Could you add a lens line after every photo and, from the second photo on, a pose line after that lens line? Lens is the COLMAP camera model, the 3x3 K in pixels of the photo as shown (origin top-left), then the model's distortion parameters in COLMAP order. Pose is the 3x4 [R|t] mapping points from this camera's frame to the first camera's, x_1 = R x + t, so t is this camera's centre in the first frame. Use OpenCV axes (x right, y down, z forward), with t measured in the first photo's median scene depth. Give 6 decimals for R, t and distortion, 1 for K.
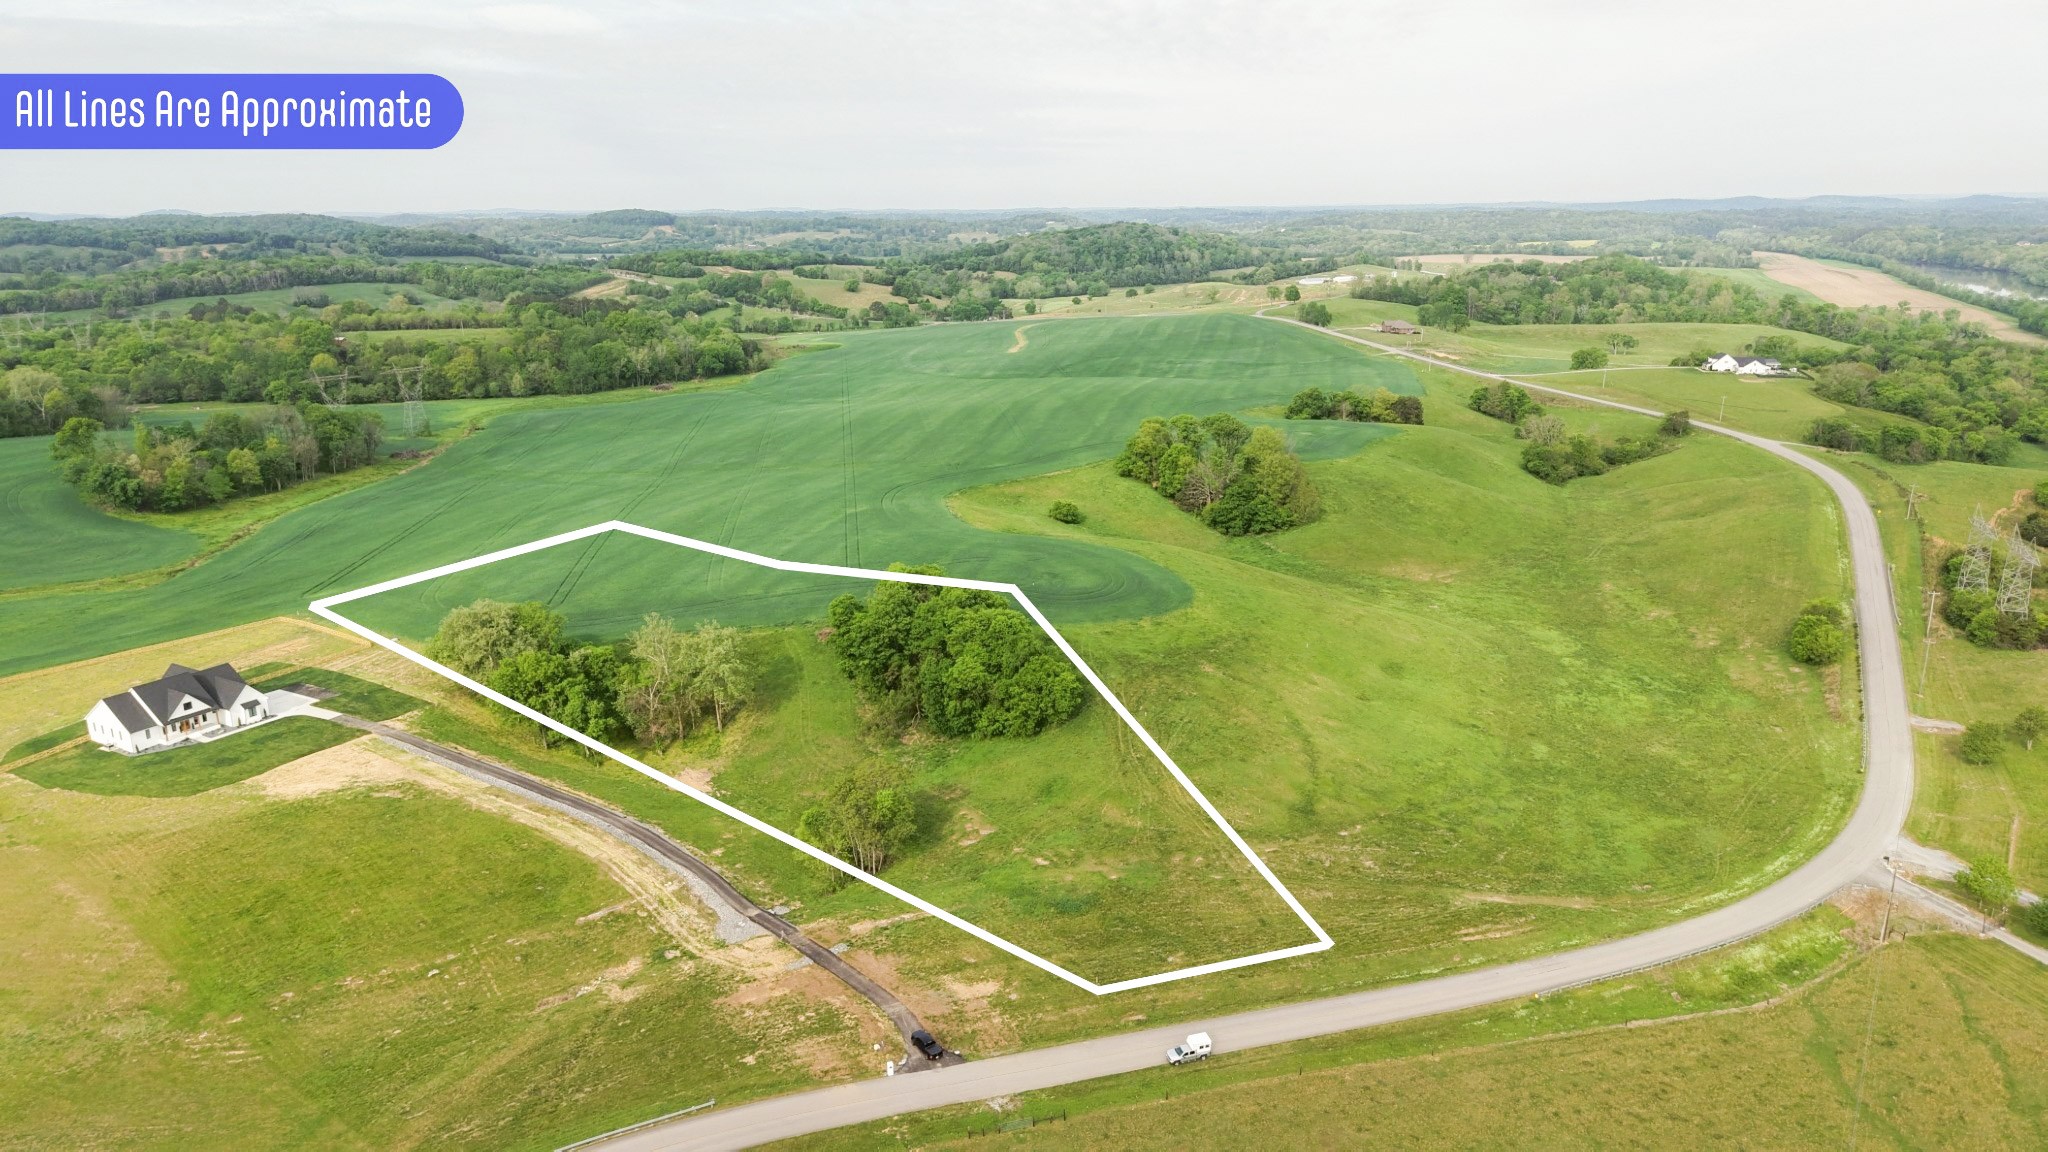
lens RADIAL K [[1370.5, 0, 1022.7], [0, 1370.5, 533.7], [0, 0, 1]] dist [0.031578, -0.040696]
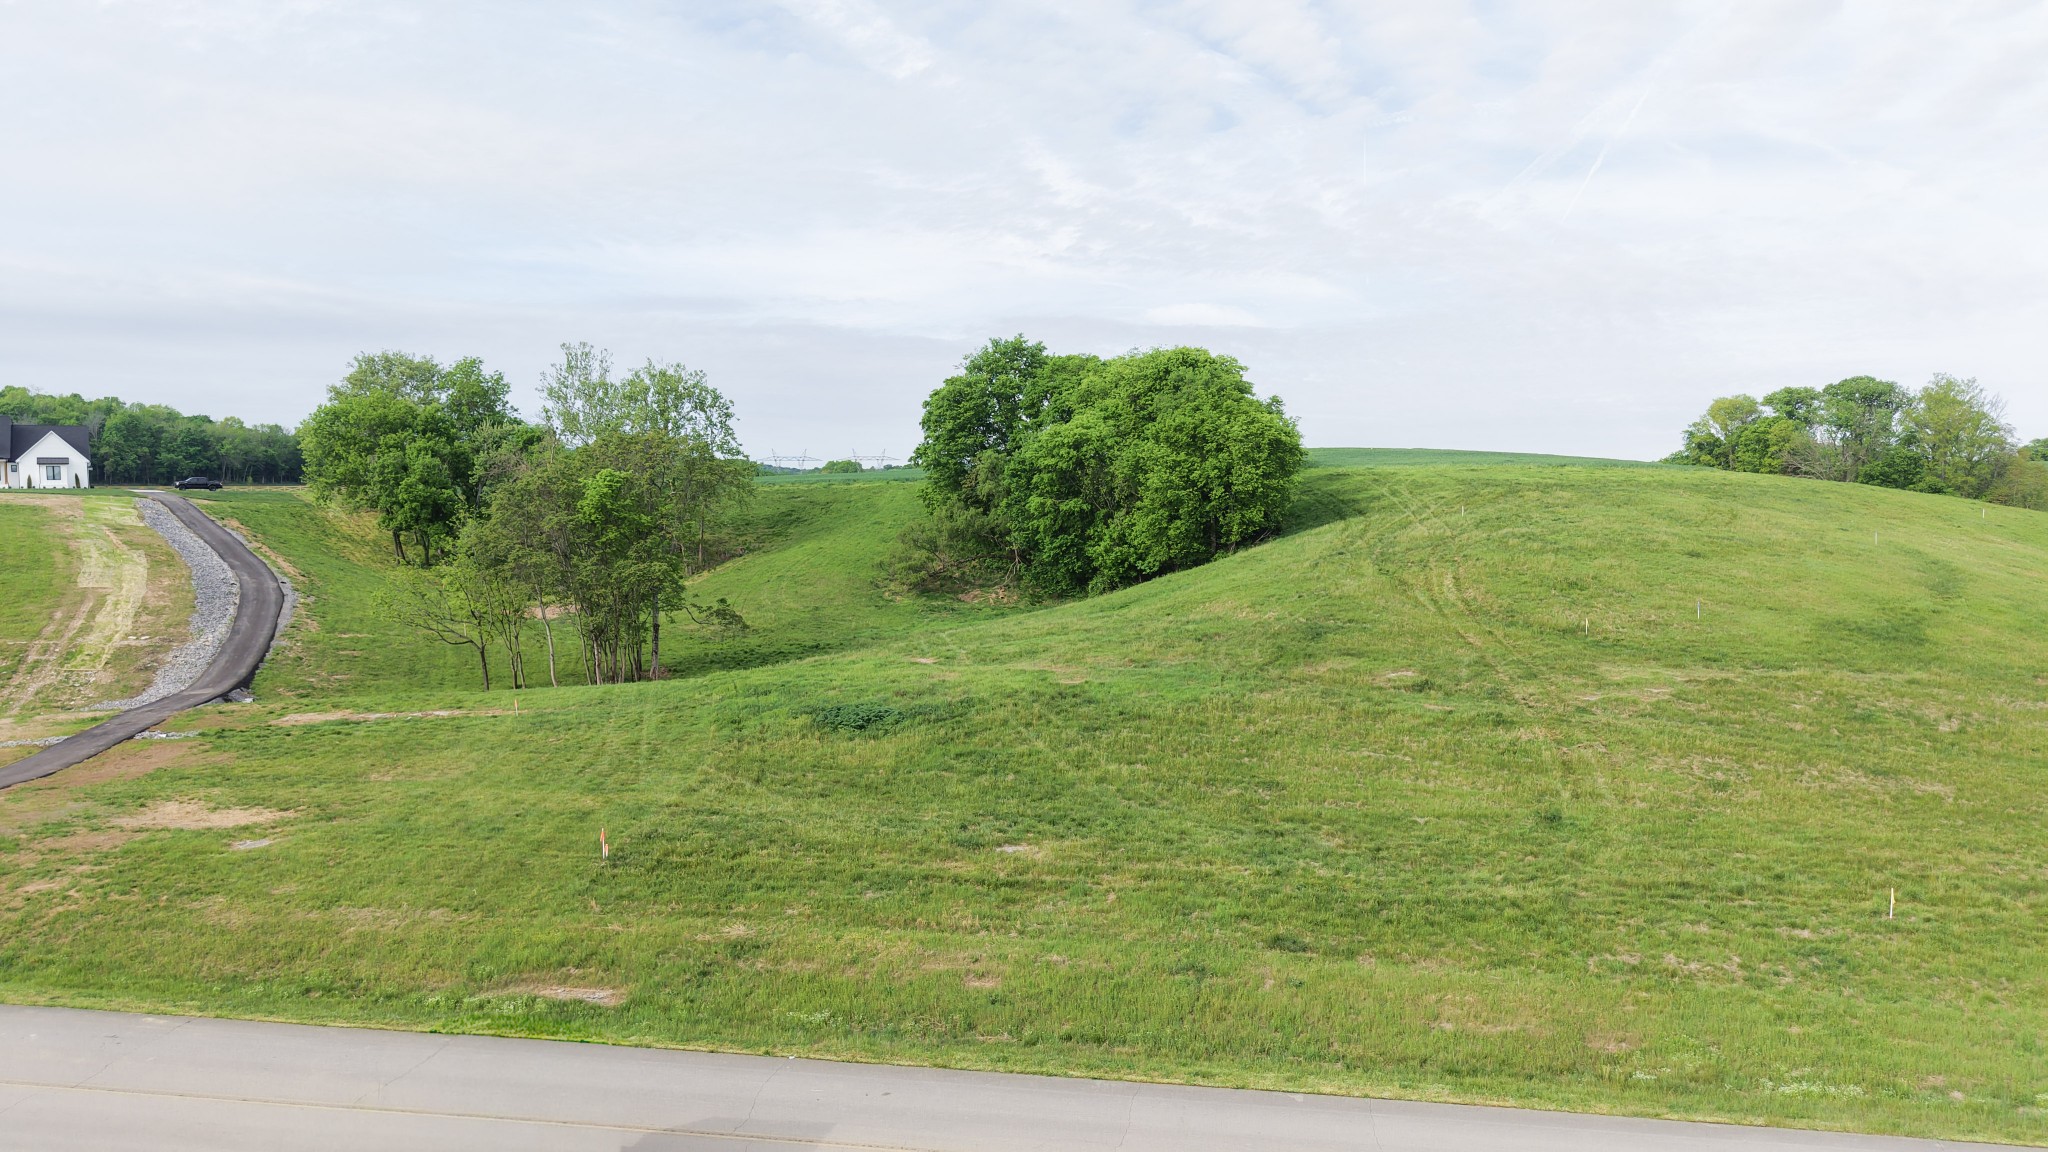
lens RADIAL K [[1370.5, 0, 1018.3], [0, 1370.5, 591.4], [0, 0, 1]] dist [0.031578, -0.040696]
pose [[0.898233, 0.030095, -0.438489, 0.149278], [-0.098517, 0.986054, -0.134134, 0.219462], [0.428337, 0.163682, 0.888671, 0.589533]]
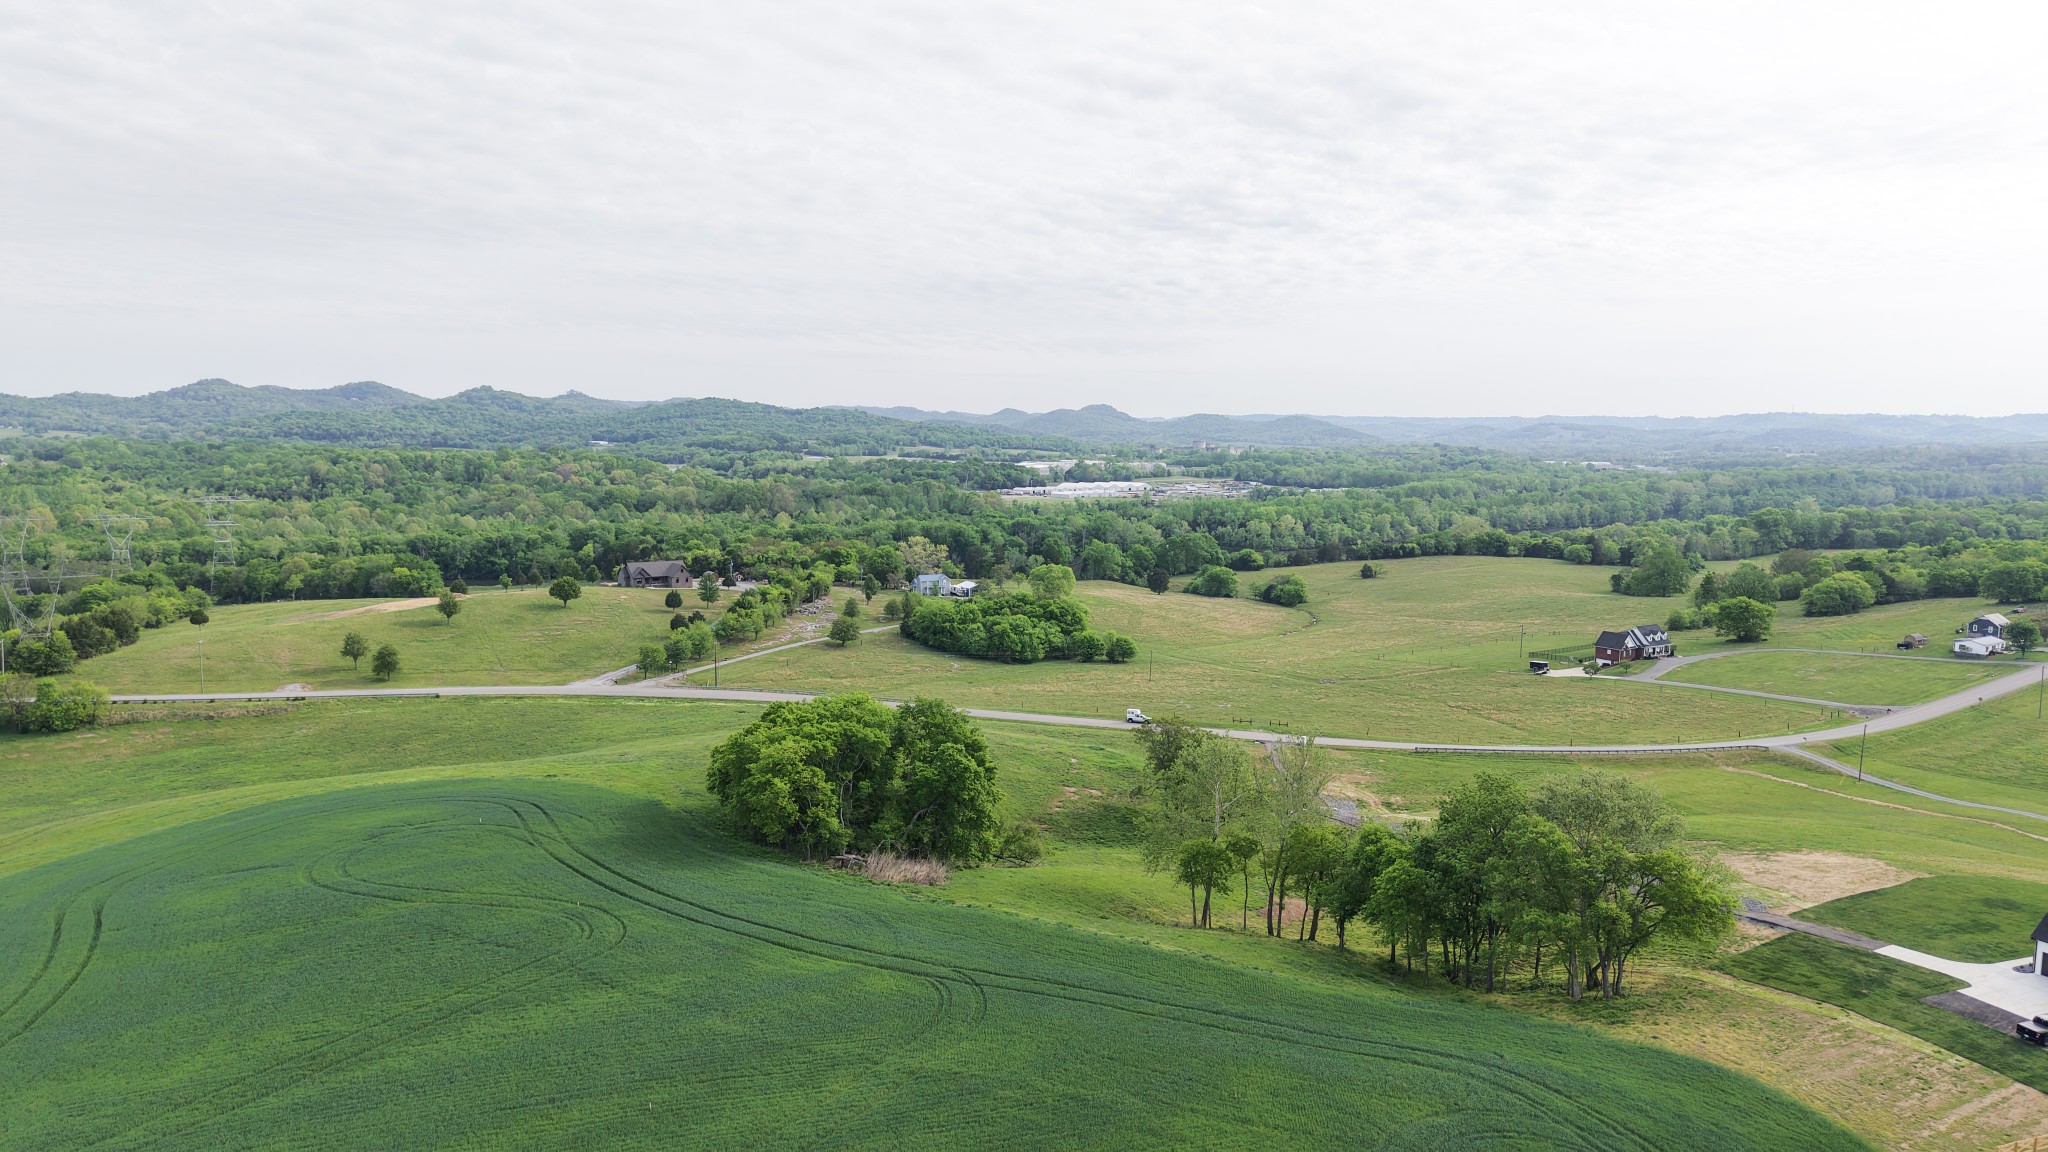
lens RADIAL K [[1370.5, 0, 1016.7], [0, 1370.5, 574.4], [0, 0, 1]] dist [0.031578, -0.040696]
pose [[-0.765905, -0.071540, 0.638961, -0.555405], [0.137965, 0.952355, 0.272004, -0.185085], [-0.627976, 0.296484, -0.719543, 1.498926]]
